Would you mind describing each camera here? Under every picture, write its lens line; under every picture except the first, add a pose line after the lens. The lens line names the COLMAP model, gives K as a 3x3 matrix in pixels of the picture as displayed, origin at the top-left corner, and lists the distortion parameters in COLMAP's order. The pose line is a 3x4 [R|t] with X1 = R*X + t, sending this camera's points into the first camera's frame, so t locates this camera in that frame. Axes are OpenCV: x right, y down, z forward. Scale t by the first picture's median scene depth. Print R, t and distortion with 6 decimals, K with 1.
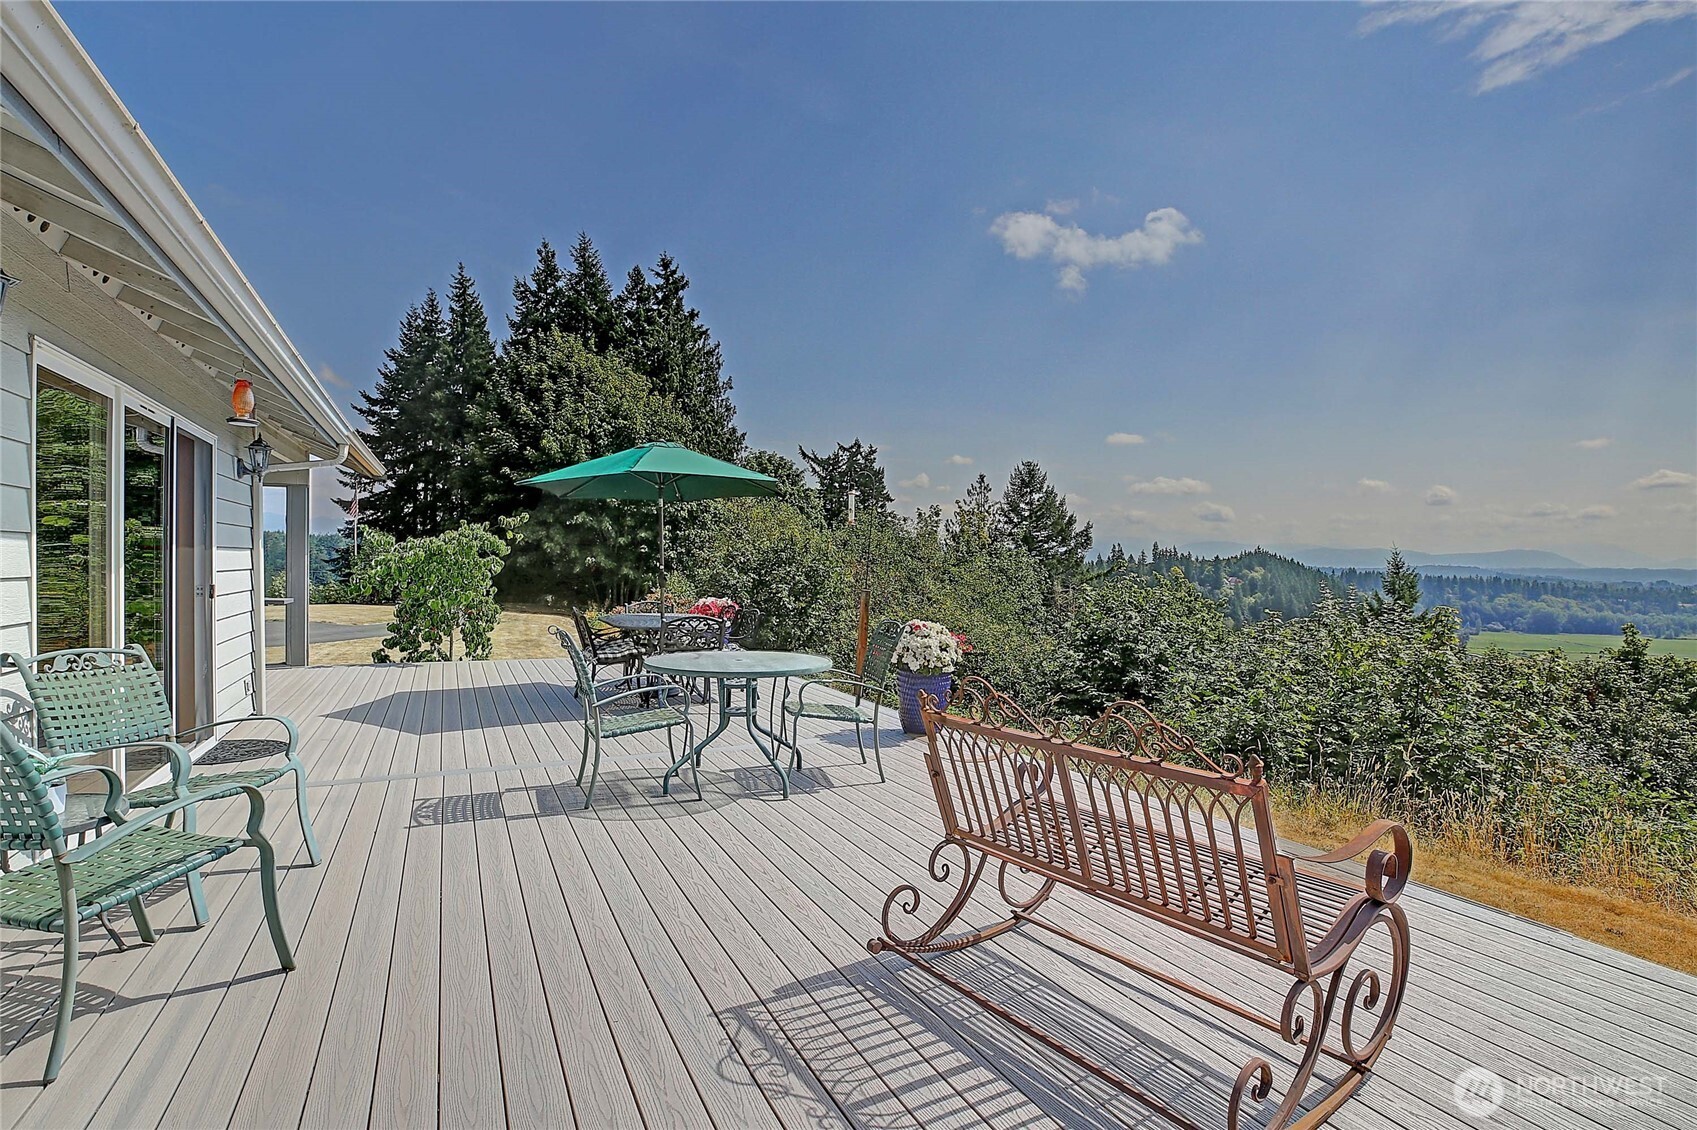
lens RADIAL K [[785.6, 0, 857.0], [0, 785.6, 575.0], [0, 0, 1]] dist [-0.006091, 0.000191]
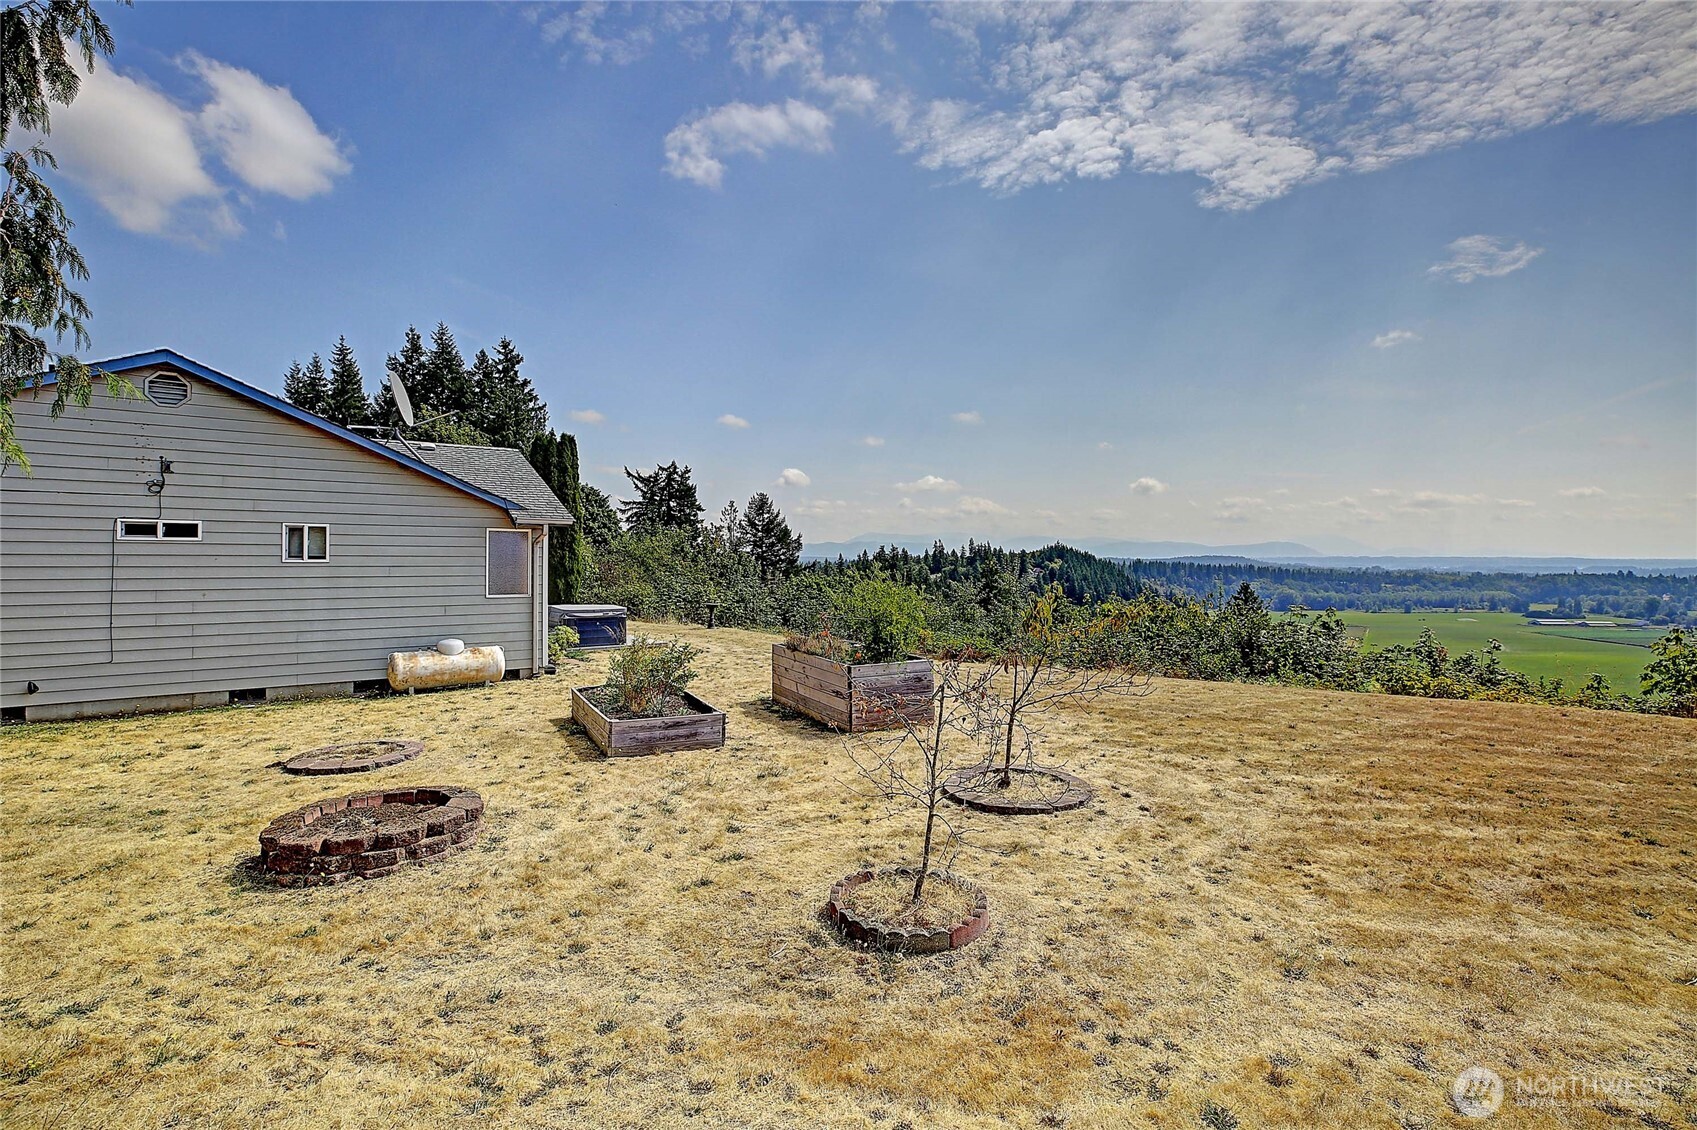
lens RADIAL K [[785.6, 0, 838.1], [0, 785.6, 548.7], [0, 0, 1]] dist [-0.006091, 0.000191]
pose [[0.989961, -0.011169, 0.140901, 0.132956], [0.015143, 0.999516, -0.027164, 0.003845], [-0.140529, 0.029024, 0.989651, -0.420521]]
